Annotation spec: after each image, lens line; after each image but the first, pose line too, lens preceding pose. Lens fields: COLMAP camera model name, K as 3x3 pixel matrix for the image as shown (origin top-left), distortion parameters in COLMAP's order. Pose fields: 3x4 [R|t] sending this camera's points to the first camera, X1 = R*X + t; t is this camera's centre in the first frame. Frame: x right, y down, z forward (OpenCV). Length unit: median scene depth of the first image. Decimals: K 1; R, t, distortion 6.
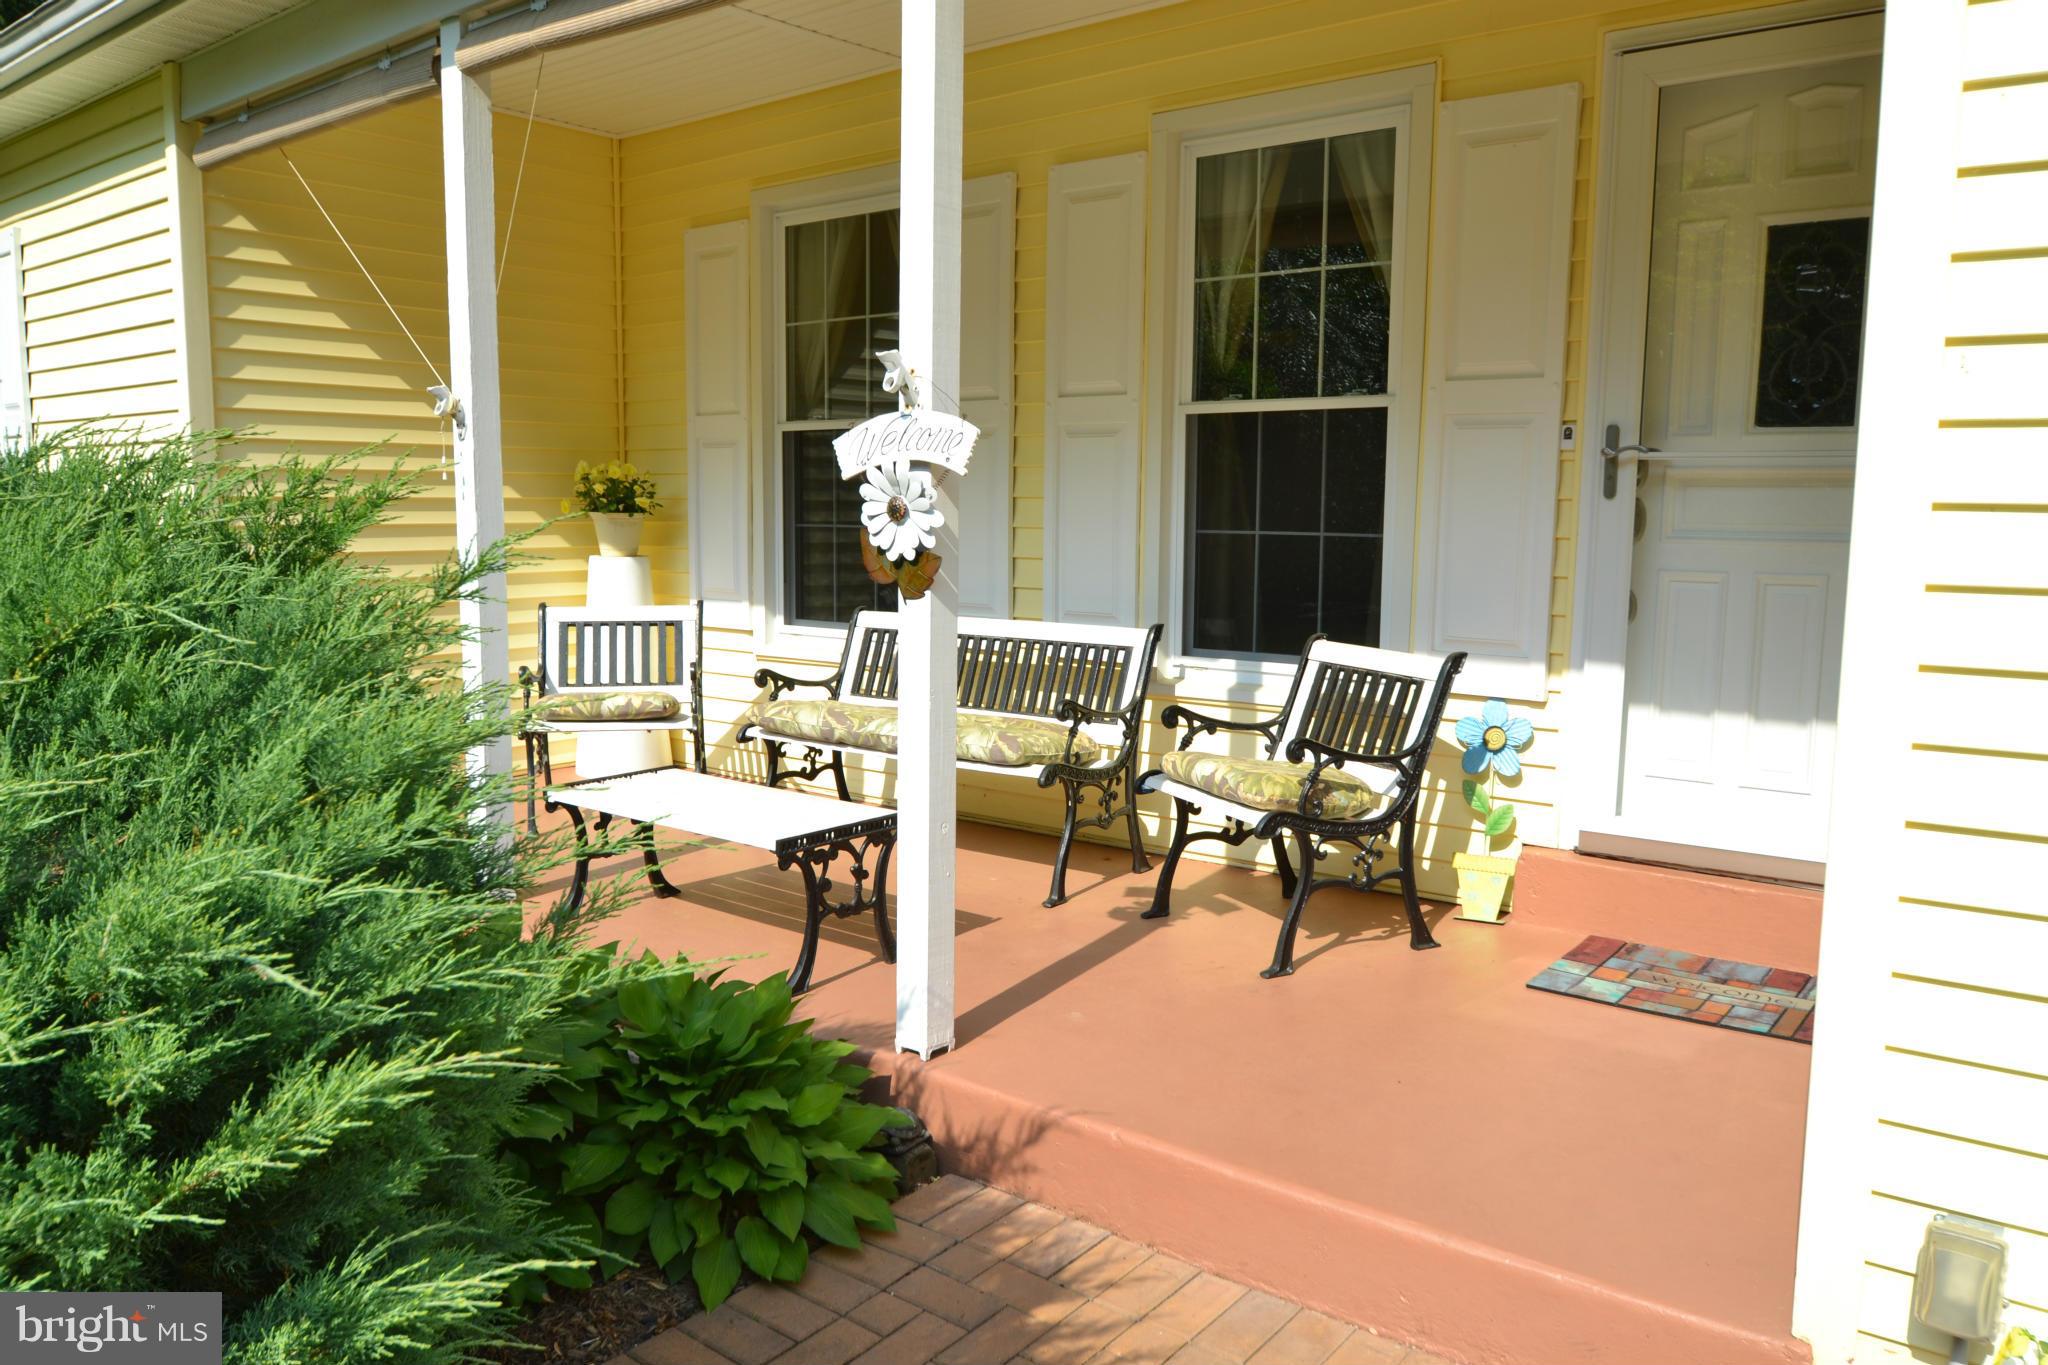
lens RADIAL K [[1421.9, 0, 1024.8], [0, 1421.9, 681.1], [0, 0, 1]] dist [-0.011600, -0.000926]
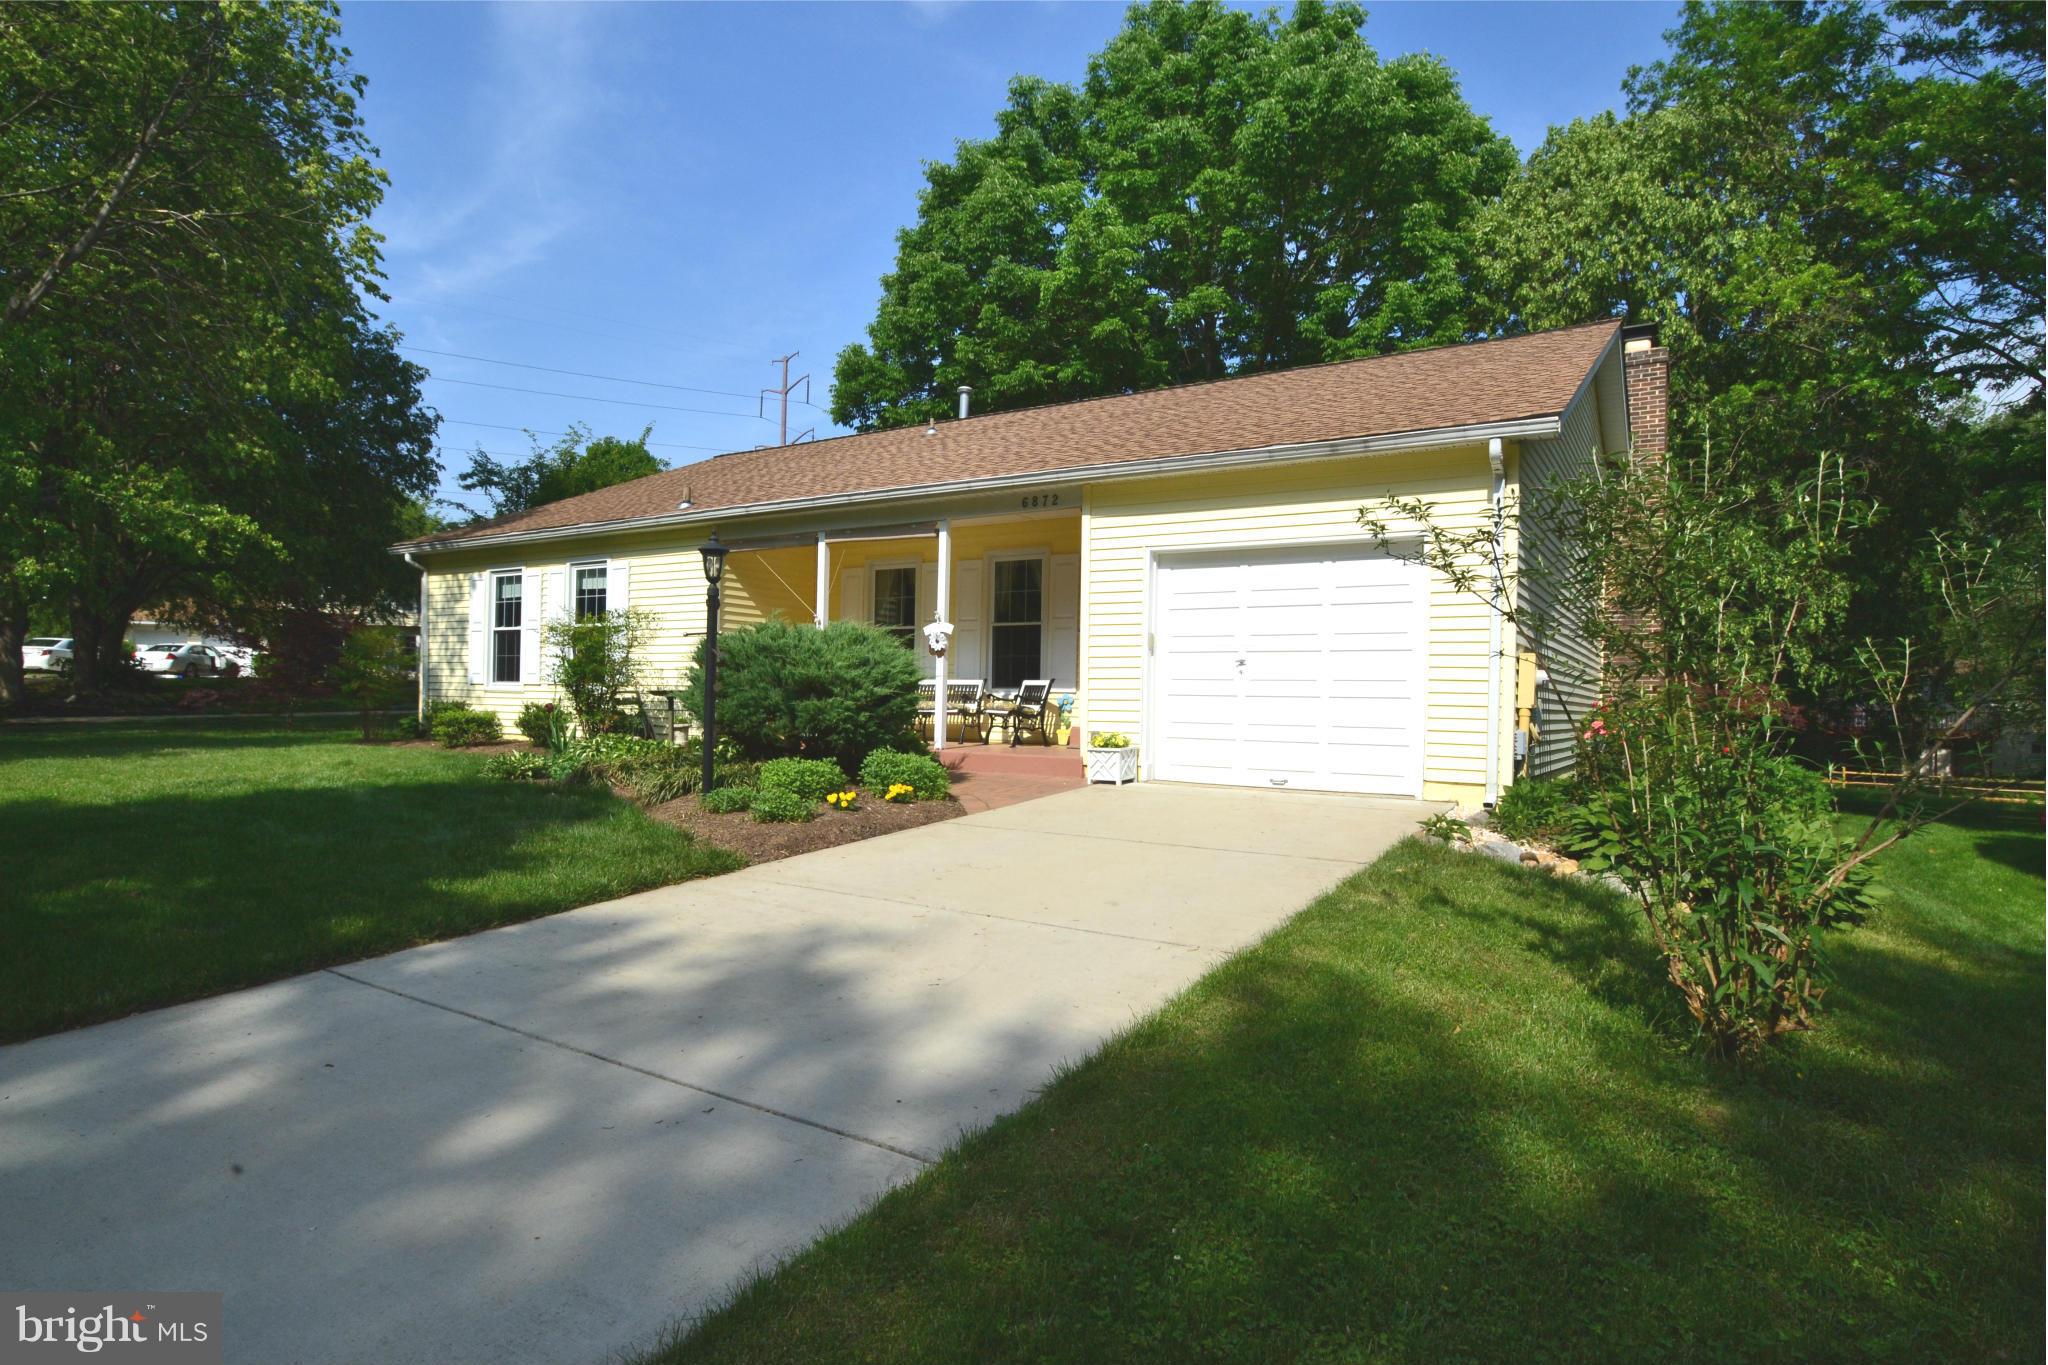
lens RADIAL K [[1041.6, 0, 1024.6], [0, 1041.6, 684.0], [0, 0, 1]] dist [0.000041, 0.000001]
pose [[0.991210, 0.012484, 0.131708, -0.195909], [0.005906, 0.990371, -0.138316, 0.411526], [-0.132166, 0.137878, 0.981591, -2.018366]]
